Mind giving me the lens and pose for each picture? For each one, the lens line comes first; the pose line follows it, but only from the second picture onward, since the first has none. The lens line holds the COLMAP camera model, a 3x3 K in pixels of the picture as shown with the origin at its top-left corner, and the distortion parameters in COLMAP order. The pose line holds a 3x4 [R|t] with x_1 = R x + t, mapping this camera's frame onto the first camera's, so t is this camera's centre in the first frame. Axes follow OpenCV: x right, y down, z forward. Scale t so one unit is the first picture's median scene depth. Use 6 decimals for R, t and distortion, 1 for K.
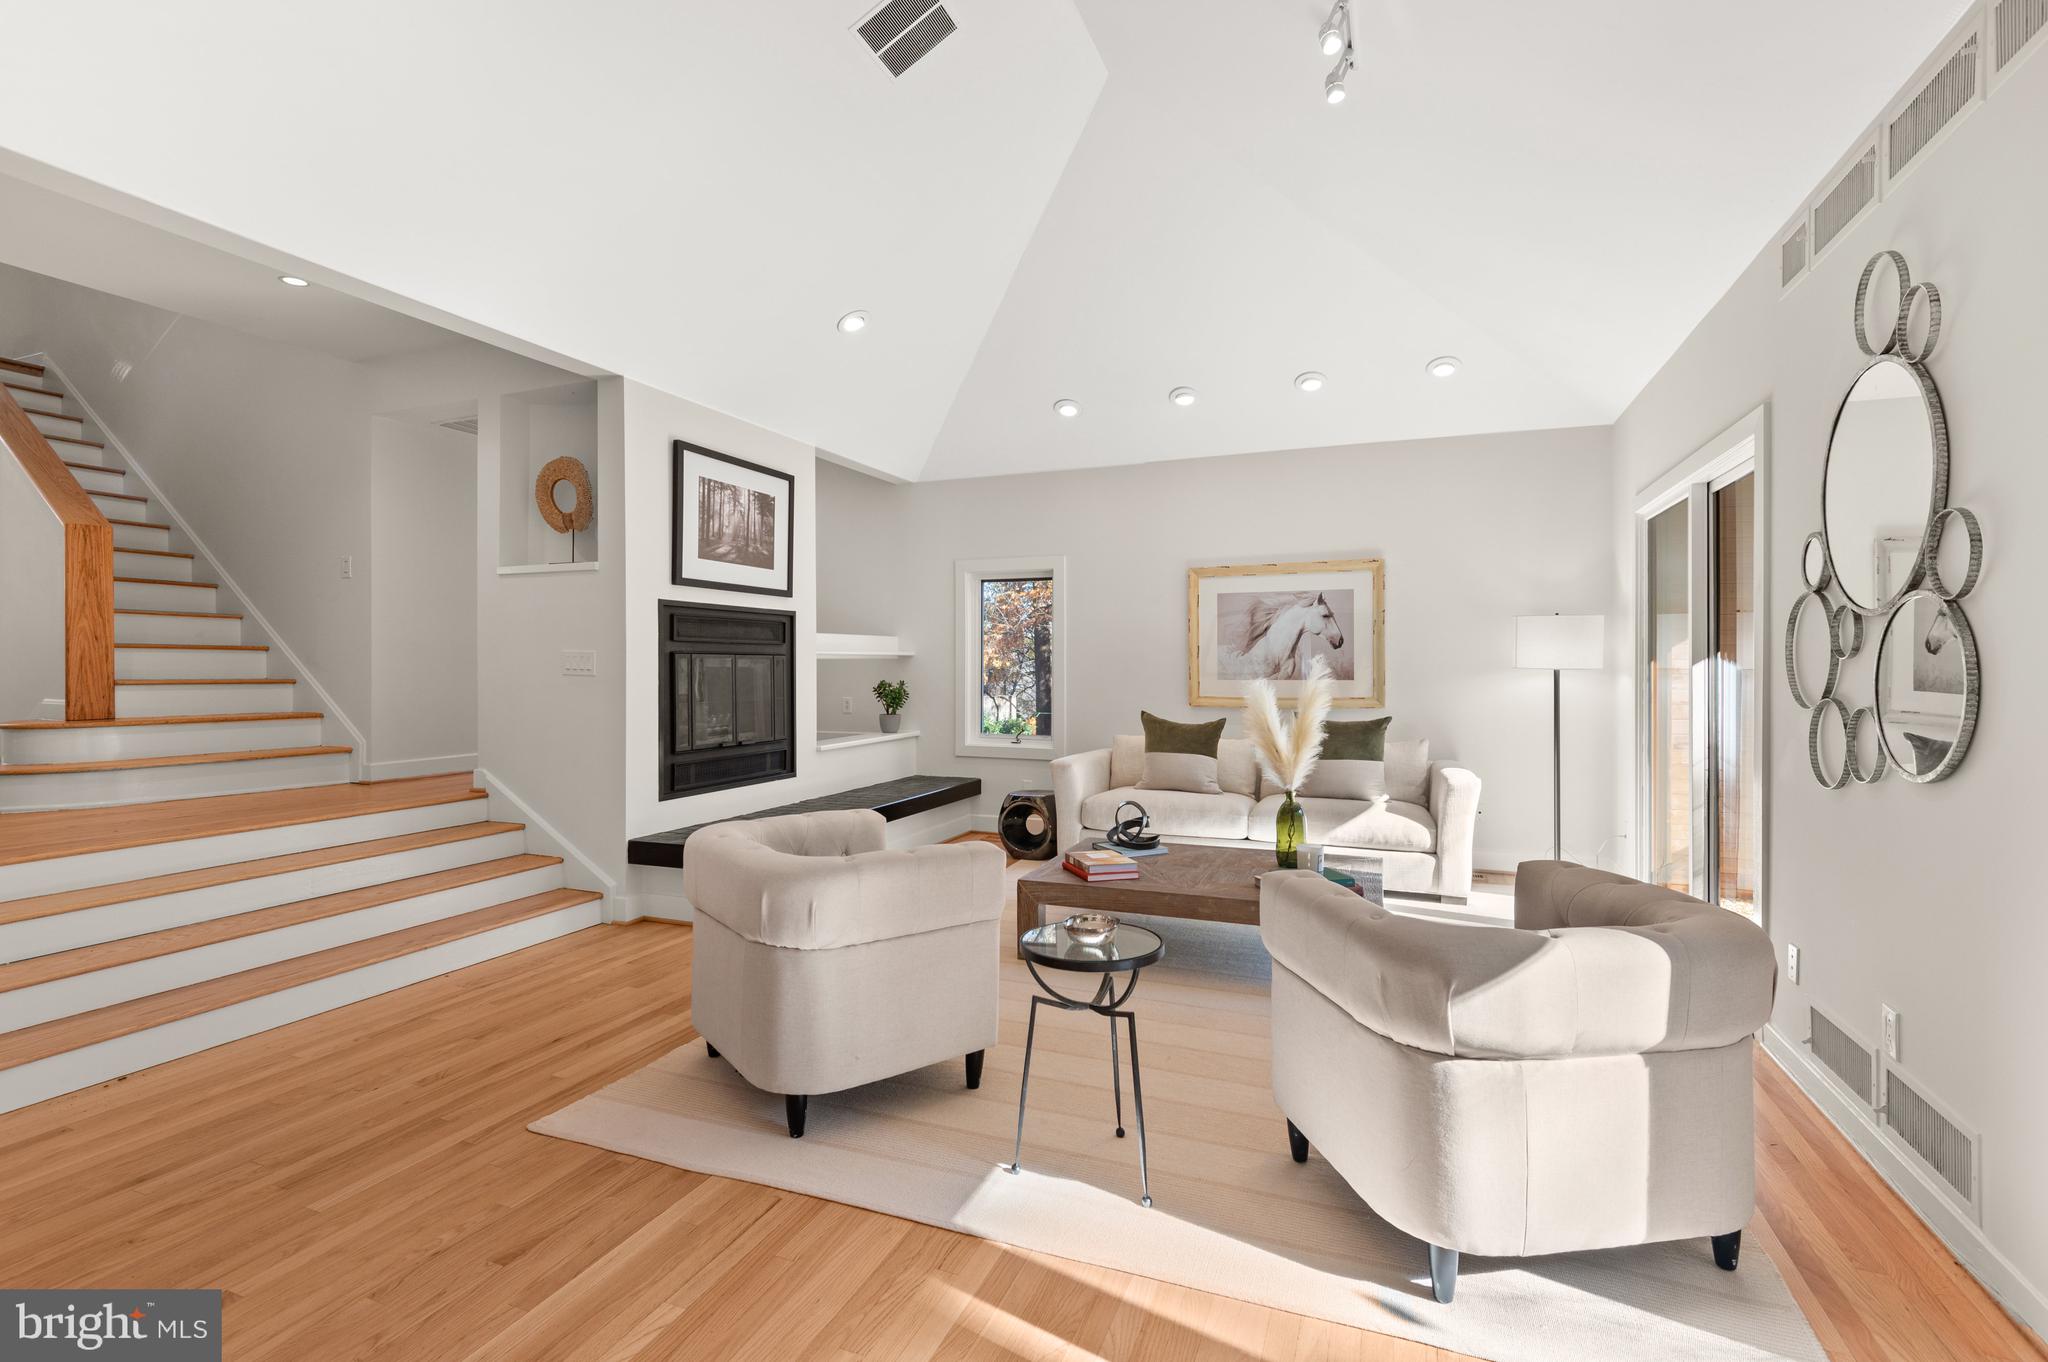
lens RADIAL K [[944.1, 0, 1023.9], [0, 944.1, 670.3], [0, 0, 1]] dist [0.016288, -0.012445]
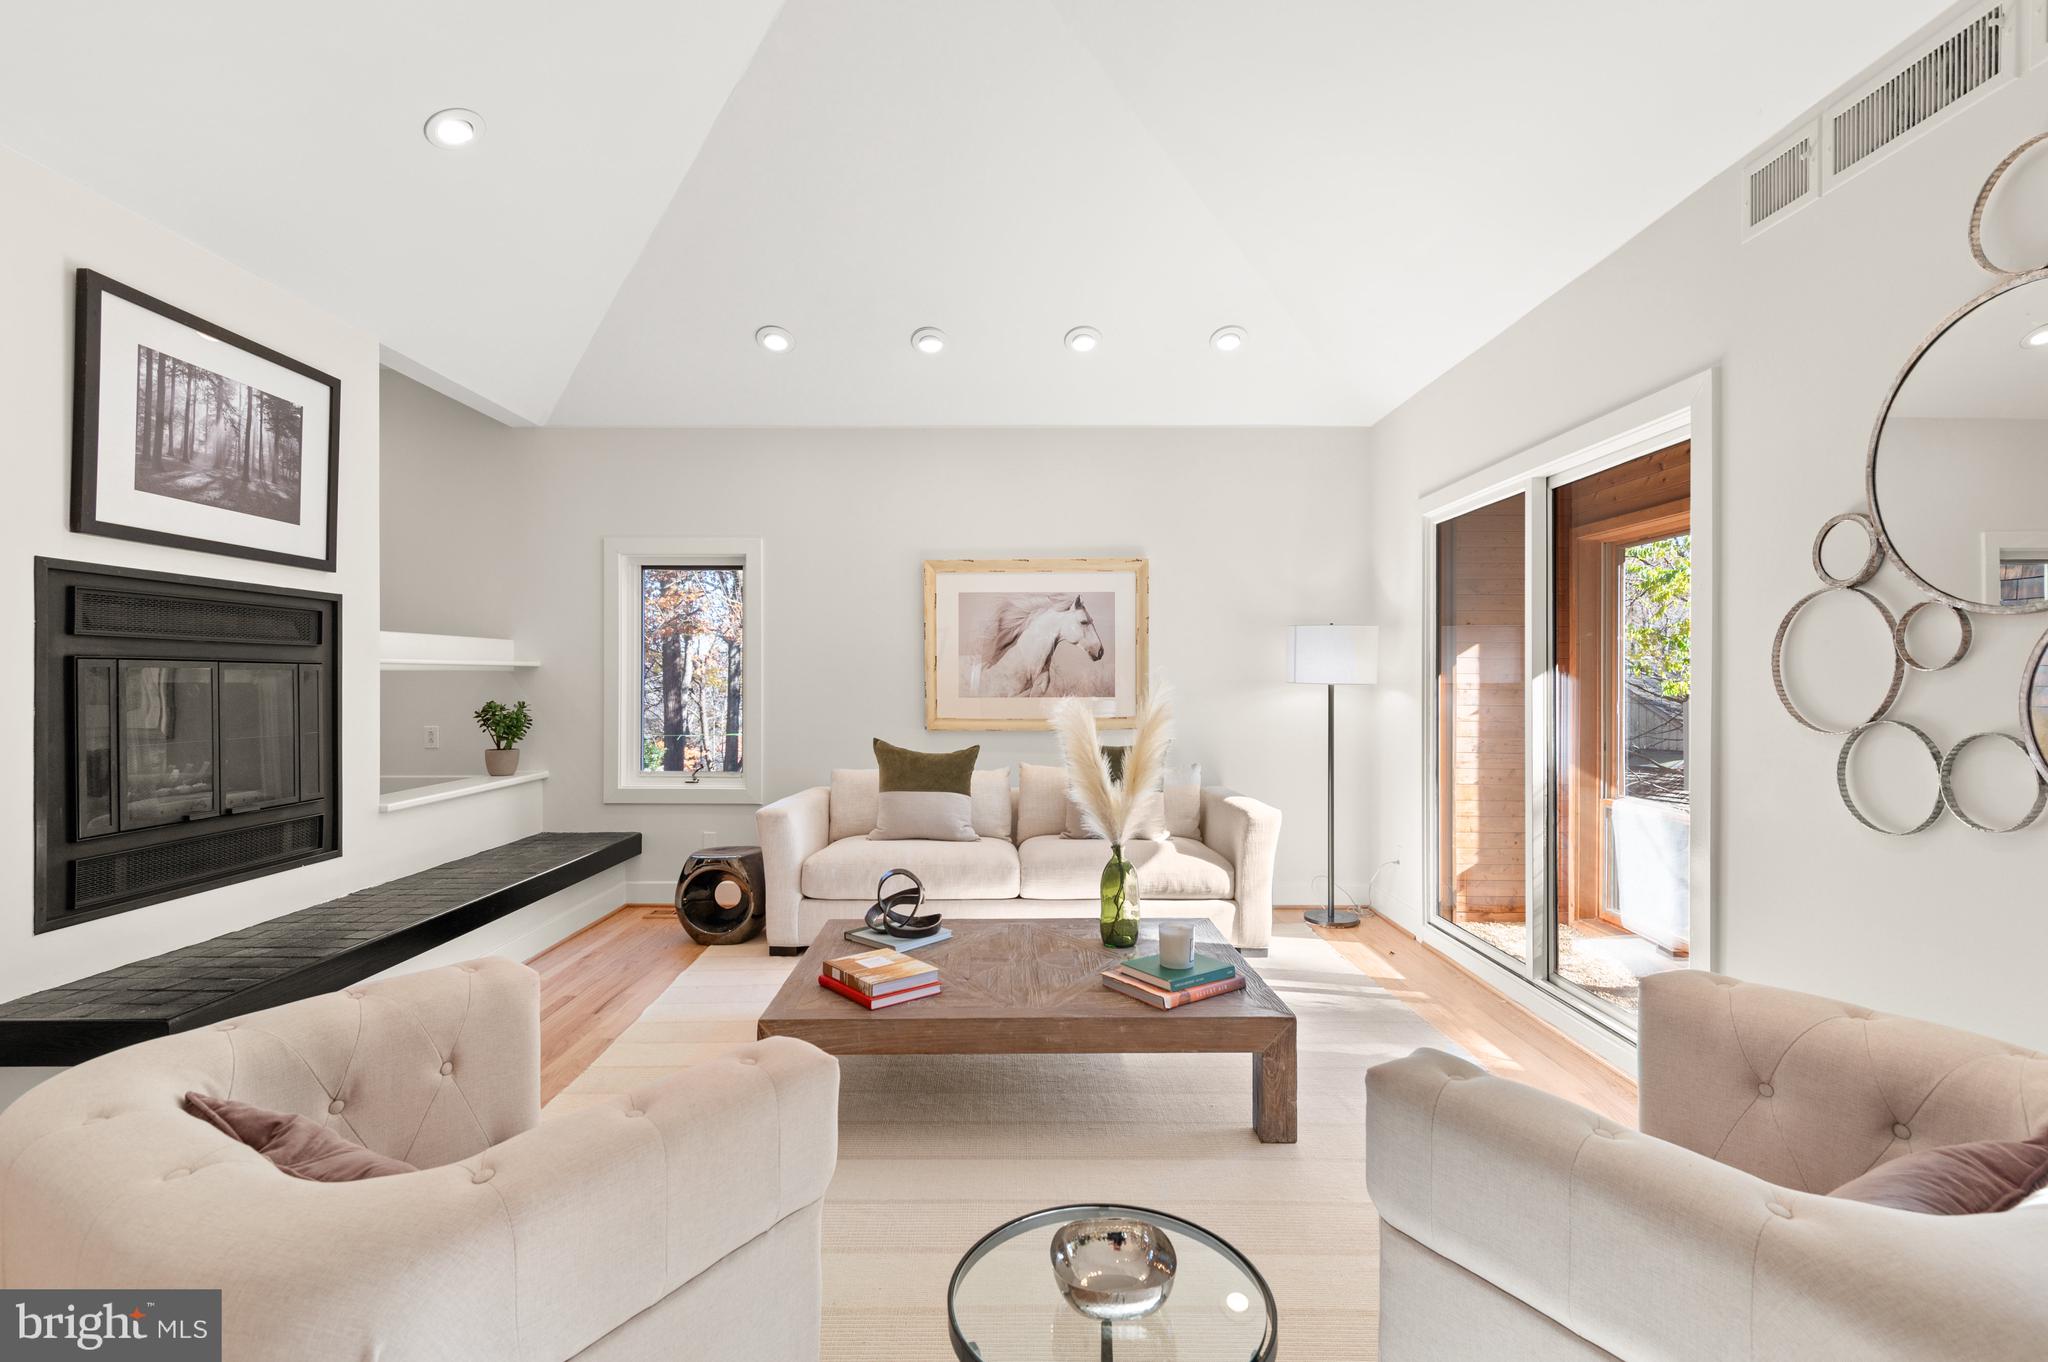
lens RADIAL K [[1016.7, 0, 1068.3], [0, 1016.7, 674.8], [0, 0, 1]] dist [0.012936, -0.007667]
pose [[0.929080, 0.001601, 0.369874, -0.042742], [0.002366, 0.999944, -0.010271, -0.000575], [-0.369870, 0.010417, 0.929025, 0.185603]]
